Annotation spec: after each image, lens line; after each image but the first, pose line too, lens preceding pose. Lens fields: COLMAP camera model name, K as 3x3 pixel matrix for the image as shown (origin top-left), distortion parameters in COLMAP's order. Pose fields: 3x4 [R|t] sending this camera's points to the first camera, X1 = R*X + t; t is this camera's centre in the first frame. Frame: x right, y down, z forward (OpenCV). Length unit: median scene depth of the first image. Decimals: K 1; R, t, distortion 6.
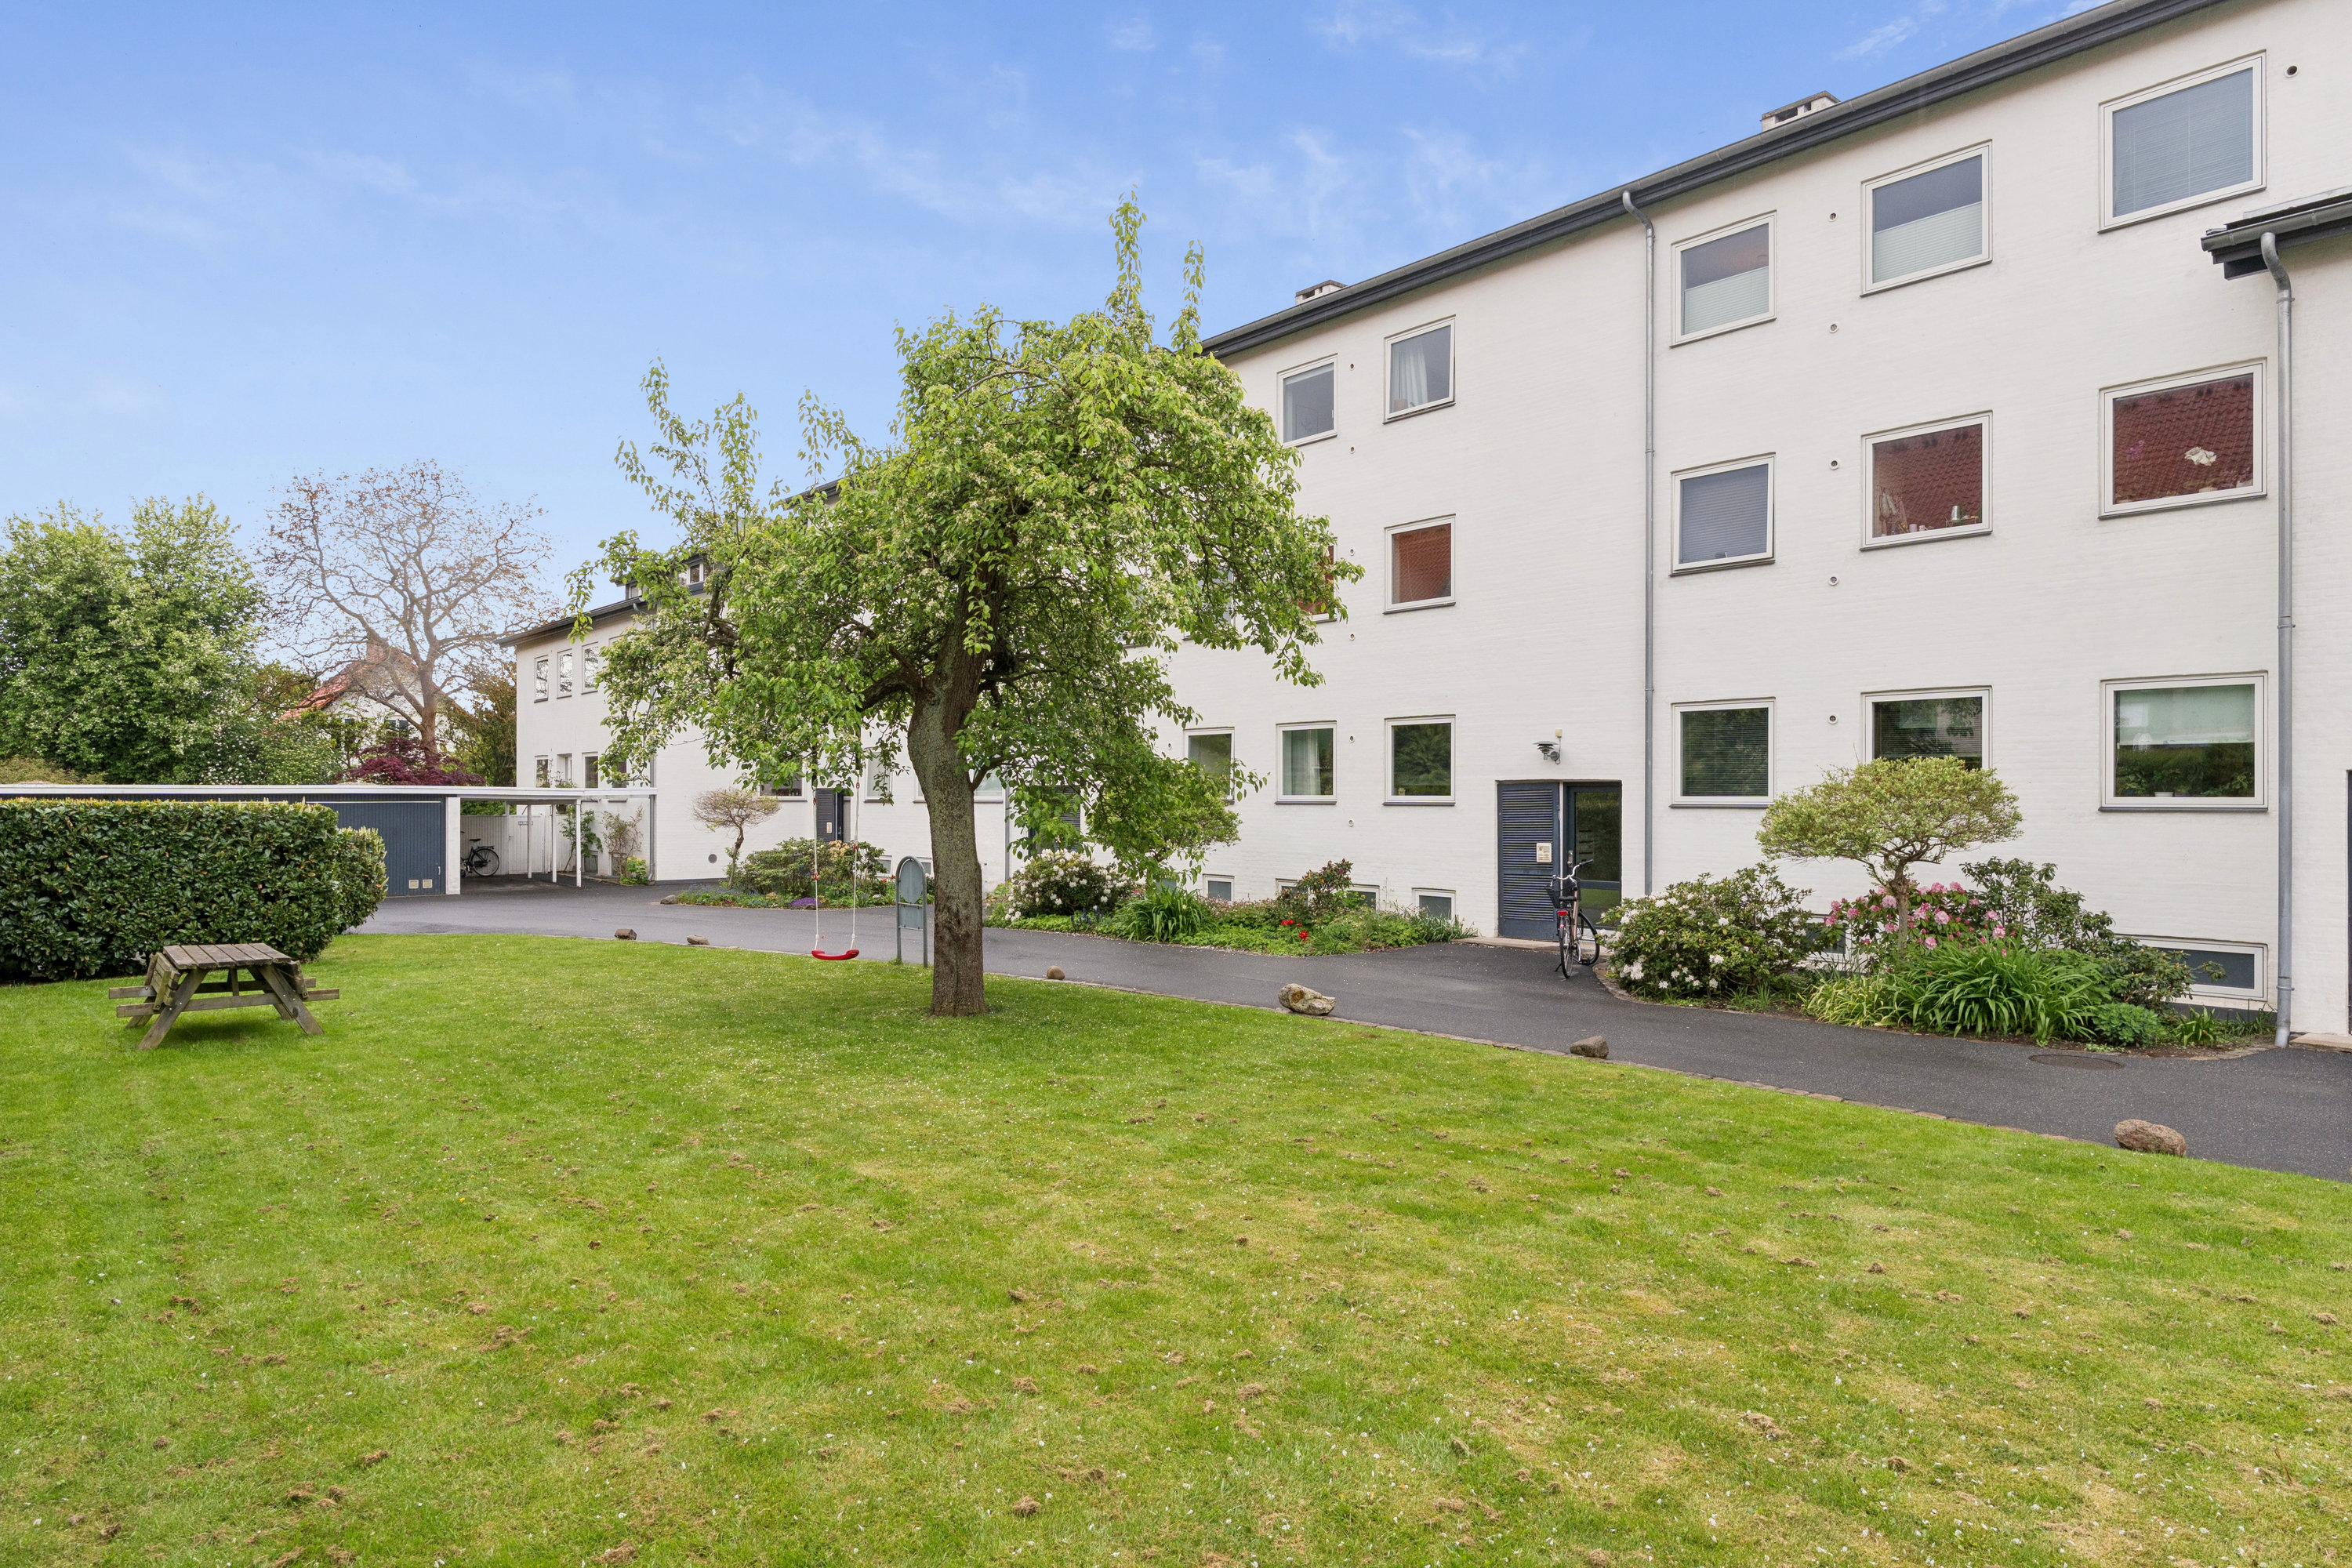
lens RADIAL K [[1412.3, 0, 1176.0], [0, 1412.3, 784.0], [0, 0, 1]] dist [0.003122, 0.000557]
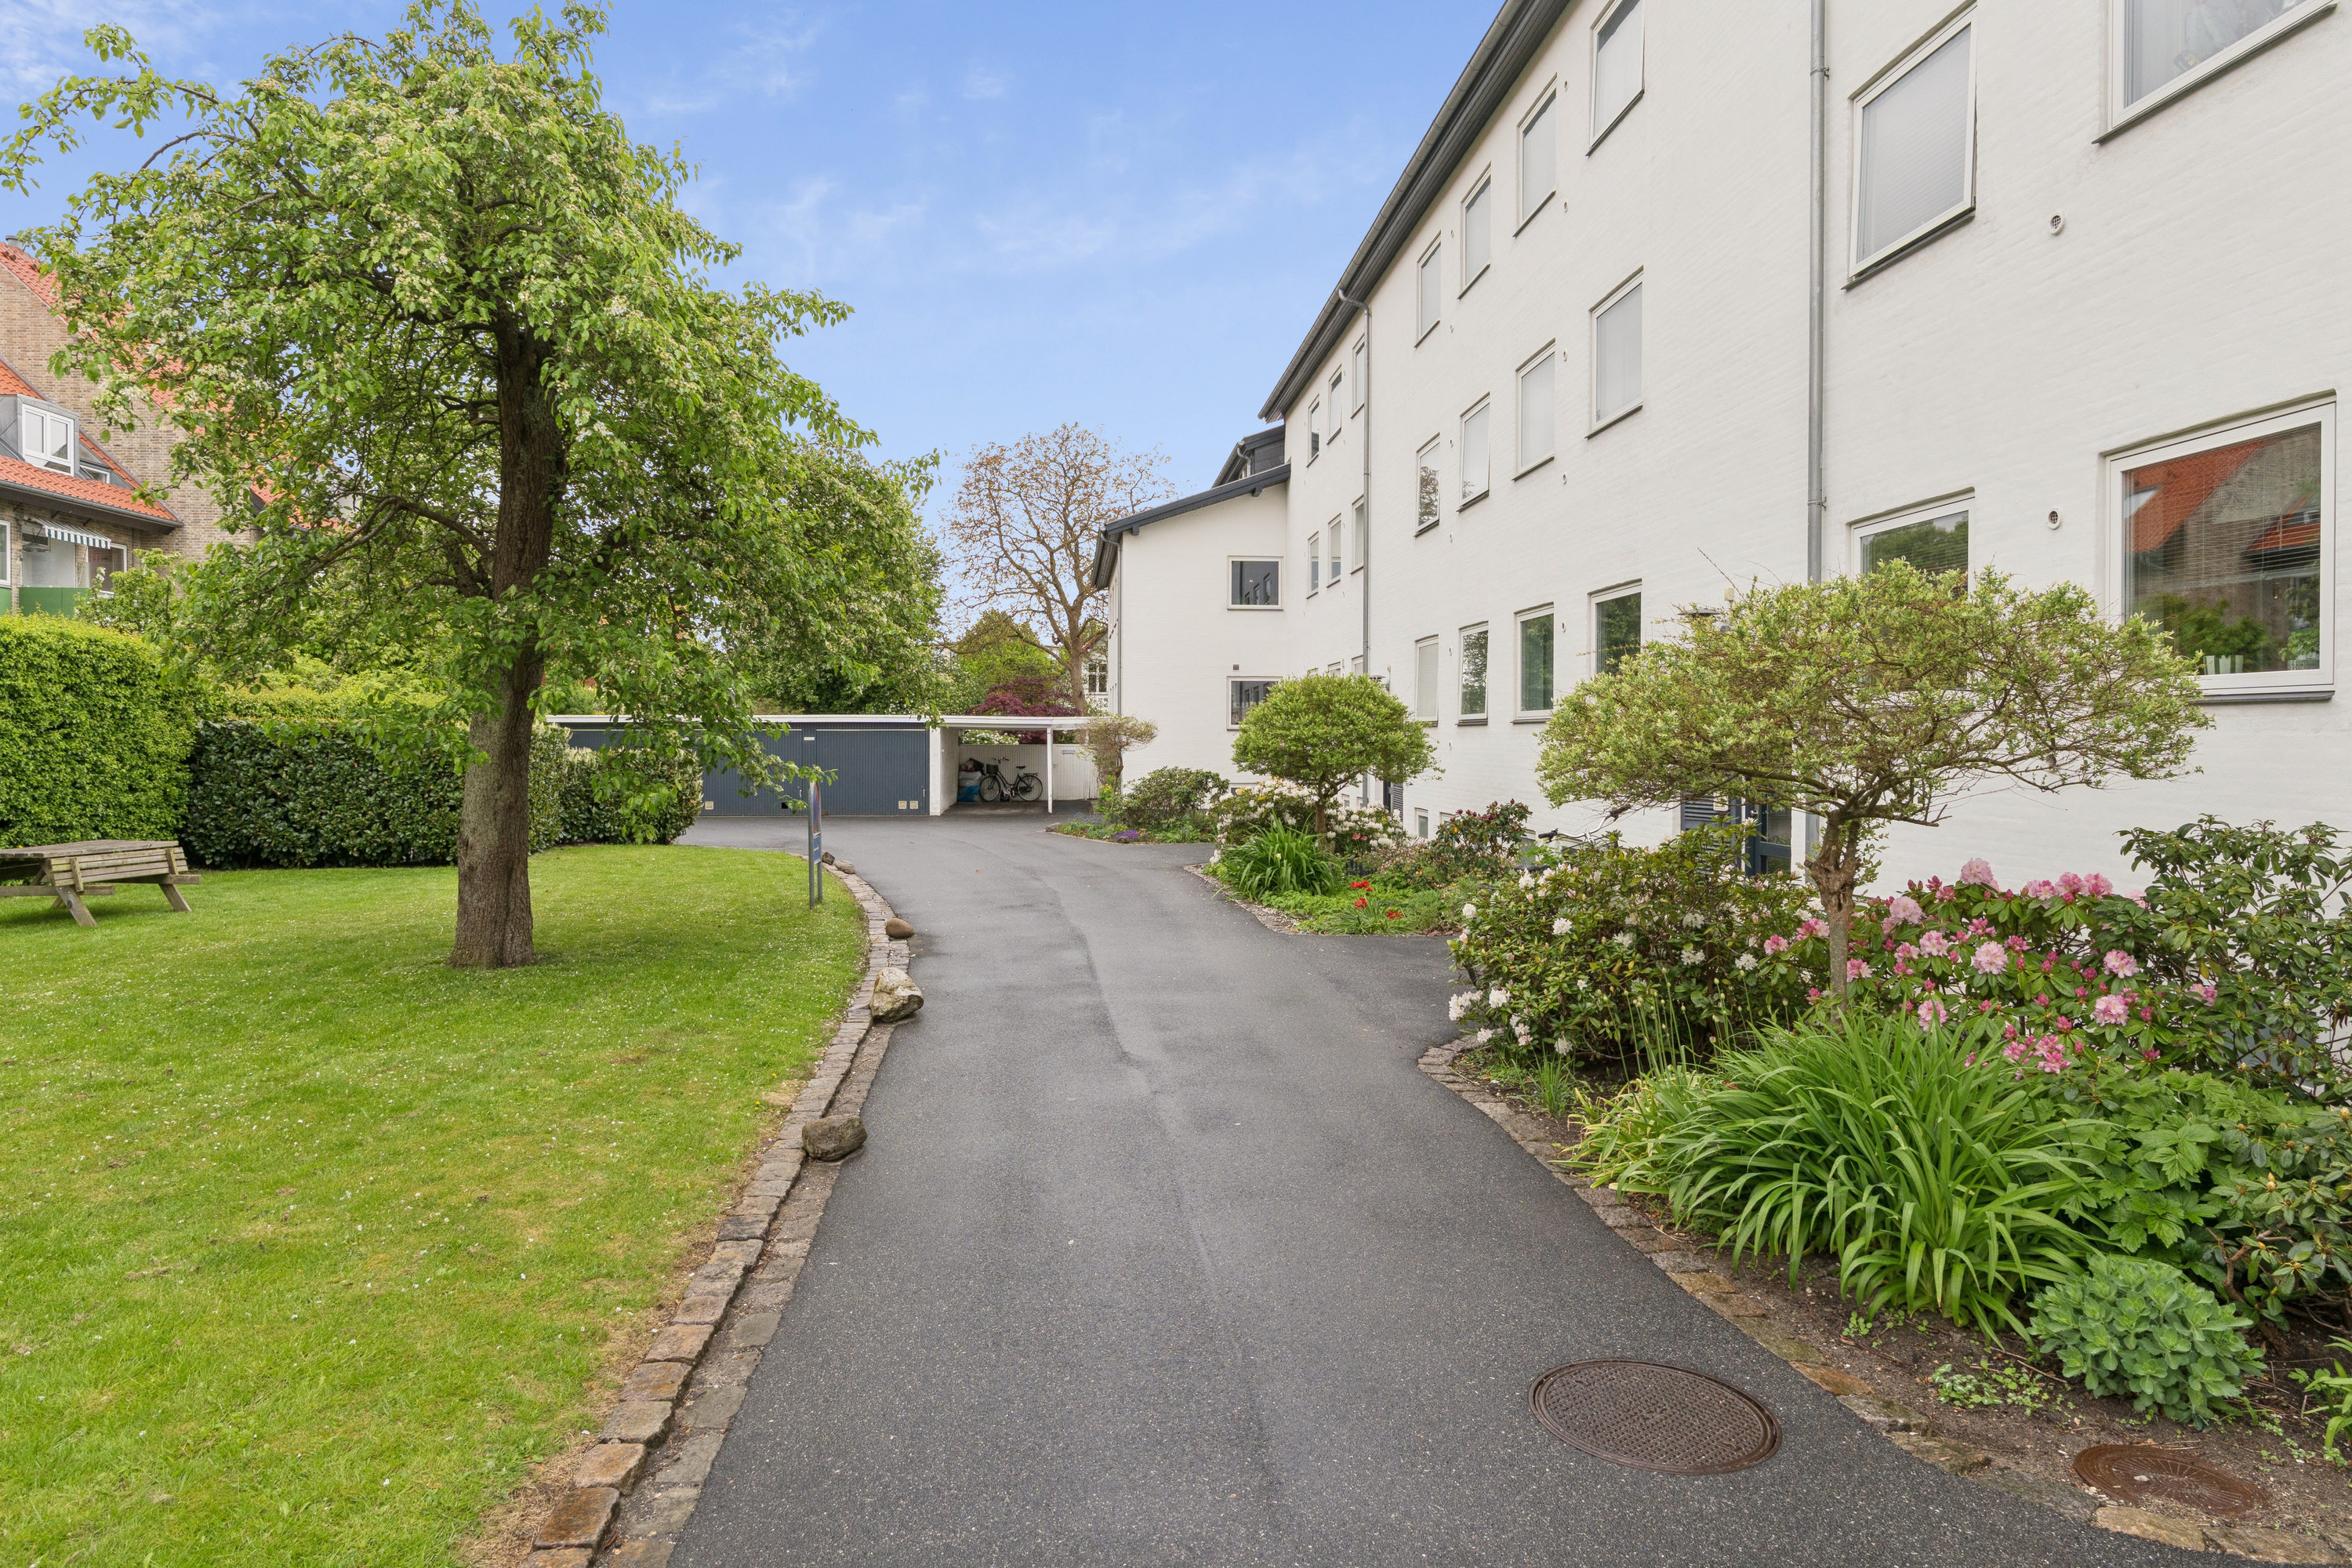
lens RADIAL K [[1412.3, 0, 1176.0], [0, 1412.3, 784.0], [0, 0, 1]] dist [0.003122, 0.000557]
pose [[0.818151, 0.019023, -0.574688, 0.452376], [0.005416, 0.999153, 0.040784, 0.019801], [0.574977, -0.036480, 0.817356, 0.399576]]
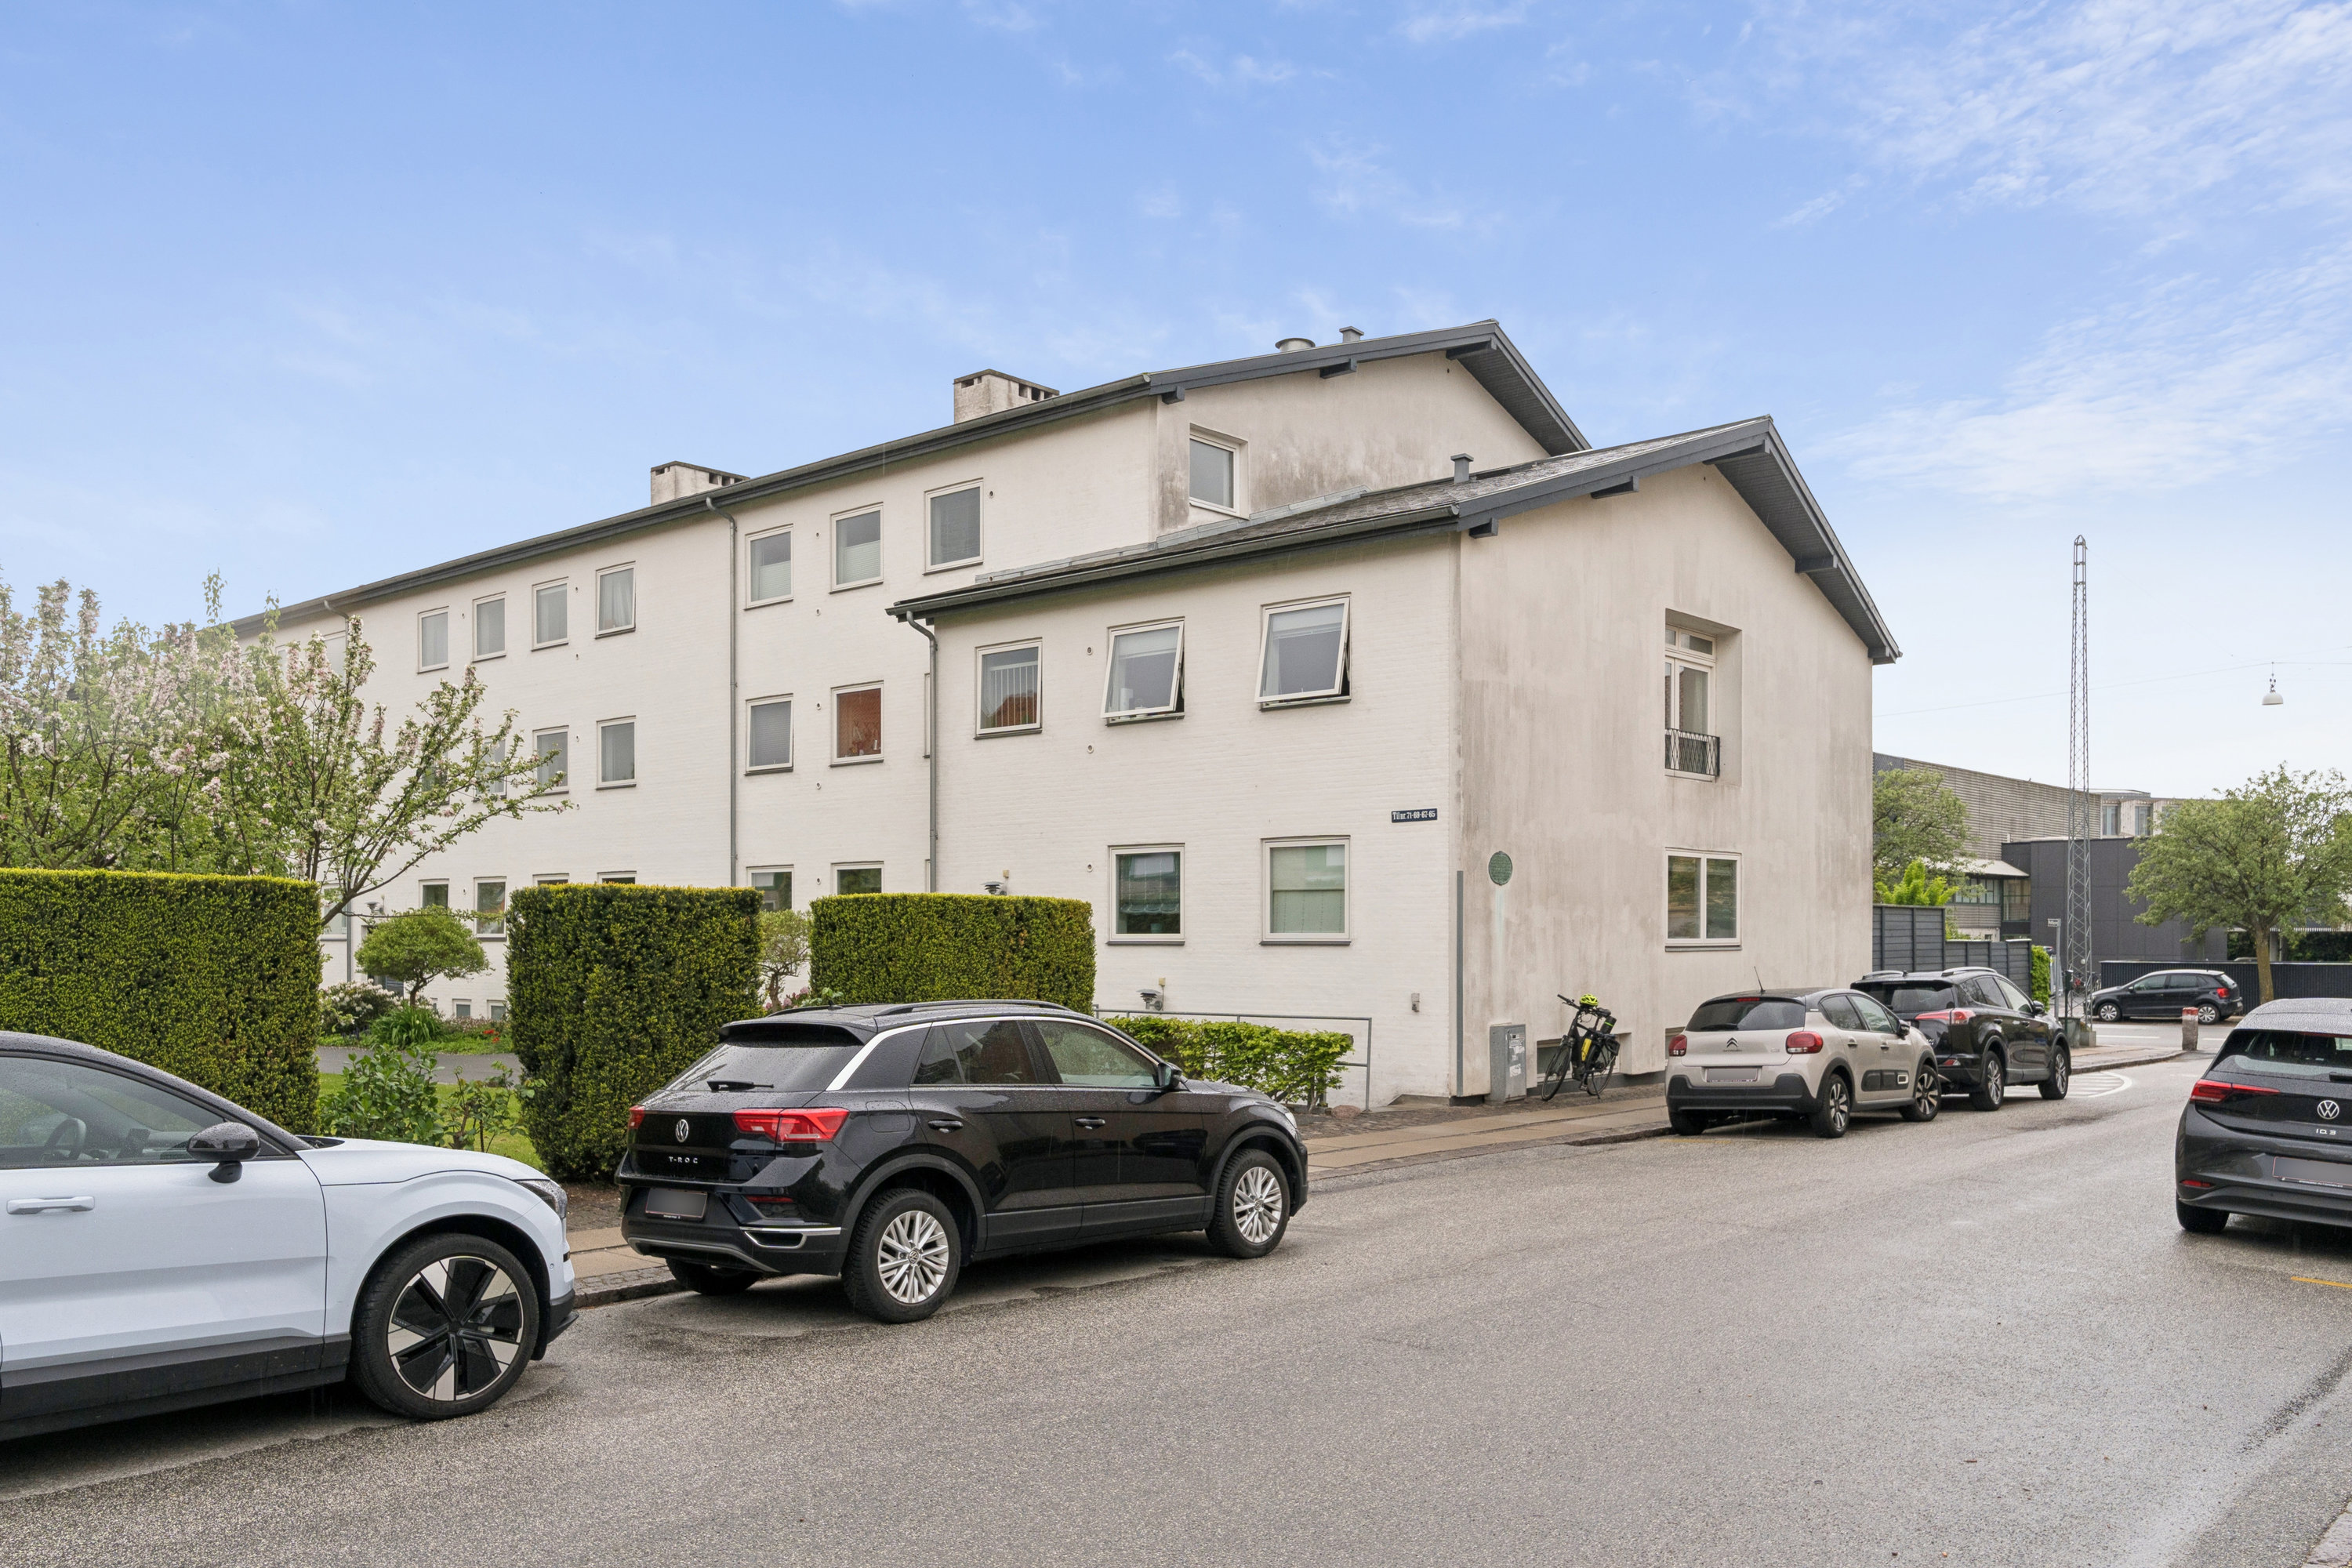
lens RADIAL K [[1875.3, 0, 1175.9], [0, 1875.3, 938.0], [0, 0, 1]] dist [-0.000092, -0.000592]
pose [[0.989712, -0.002734, 0.143047, 0.501720], [0.001160, 0.999938, 0.011086, -0.007485], [-0.143069, -0.010806, 0.989654, -0.875754]]
